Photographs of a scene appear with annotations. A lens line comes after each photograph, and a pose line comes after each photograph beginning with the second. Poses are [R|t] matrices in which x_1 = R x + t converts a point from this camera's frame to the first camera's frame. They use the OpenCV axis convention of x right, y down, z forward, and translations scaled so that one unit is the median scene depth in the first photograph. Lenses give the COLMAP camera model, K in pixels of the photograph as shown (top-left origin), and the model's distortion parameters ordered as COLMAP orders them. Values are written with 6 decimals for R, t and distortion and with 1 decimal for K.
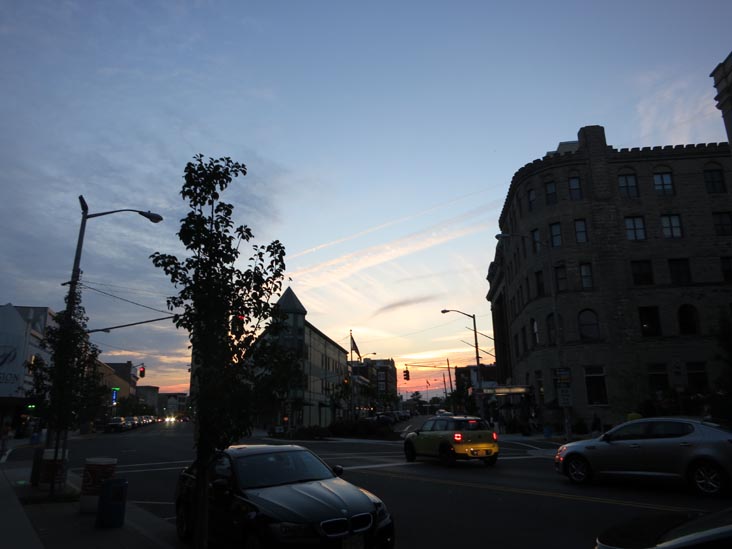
lens RADIAL K [[541.6, 0, 367.4], [0, 541.6, 280.3], [0, 0, 1]] dist [-0.047036, -0.004801]
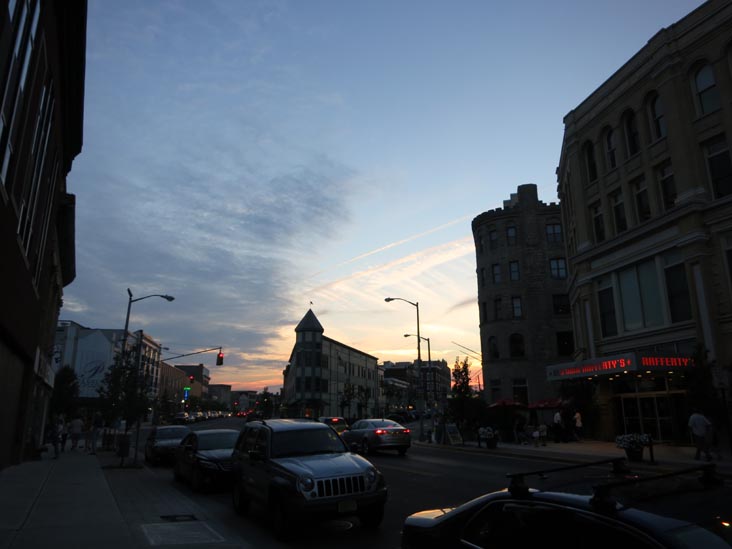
lens RADIAL K [[540.8, 0, 366.0], [0, 540.8, 274.5], [0, 0, 1]] dist [-0.049470, 0.000418]
pose [[0.989933, -0.022253, -0.139780, 0.150564], [0.021637, 0.999748, -0.005924, -0.054843], [0.139877, 0.002840, 0.990165, -0.199238]]
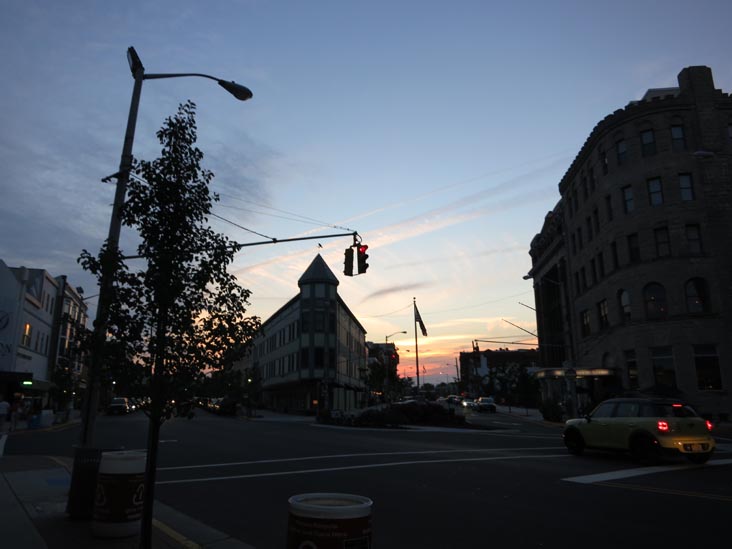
lens RADIAL K [[540.8, 0, 367.3], [0, 540.8, 283.6], [0, 0, 1]] dist [-0.048058, 0.000541]
pose [[0.999544, 0.020639, 0.022057, -0.081474], [-0.021305, 0.999311, 0.030385, 0.030683], [-0.021415, -0.030841, 0.999295, 0.108323]]
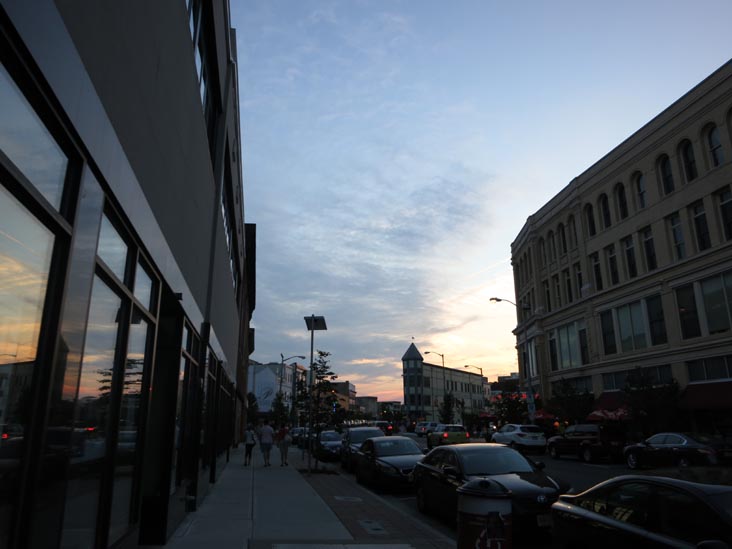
lens RADIAL K [[540.8, 0, 366.0], [0, 540.8, 274.5], [0, 0, 1]] dist [-0.049470, 0.000418]
pose [[0.910776, -0.099401, -0.400759, 0.393133], [0.093460, 0.995029, -0.034399, -0.146482], [0.402186, -0.006125, 0.915538, -0.545489]]
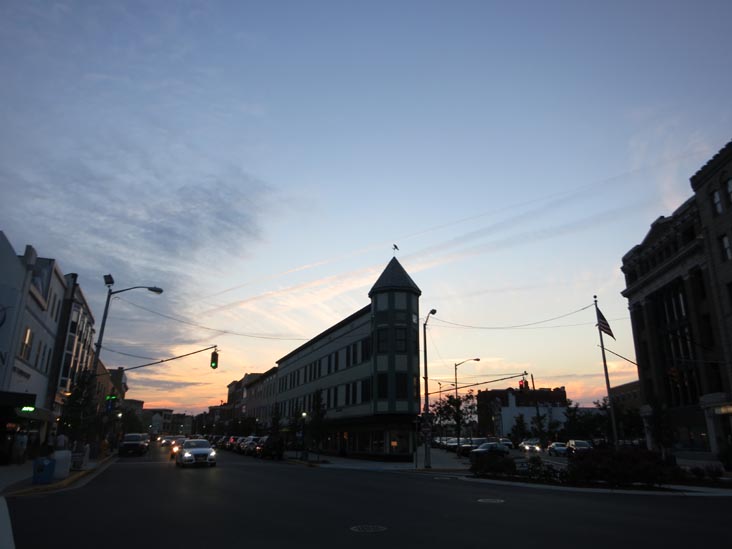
lens RADIAL K [[541.6, 0, 367.4], [0, 541.6, 280.3], [0, 0, 1]] dist [-0.047036, -0.004801]
pose [[0.998003, 0.046401, 0.042851, -0.204519], [-0.044358, 0.997888, -0.047455, 0.075810], [-0.044963, 0.045459, 0.997954, 0.278465]]
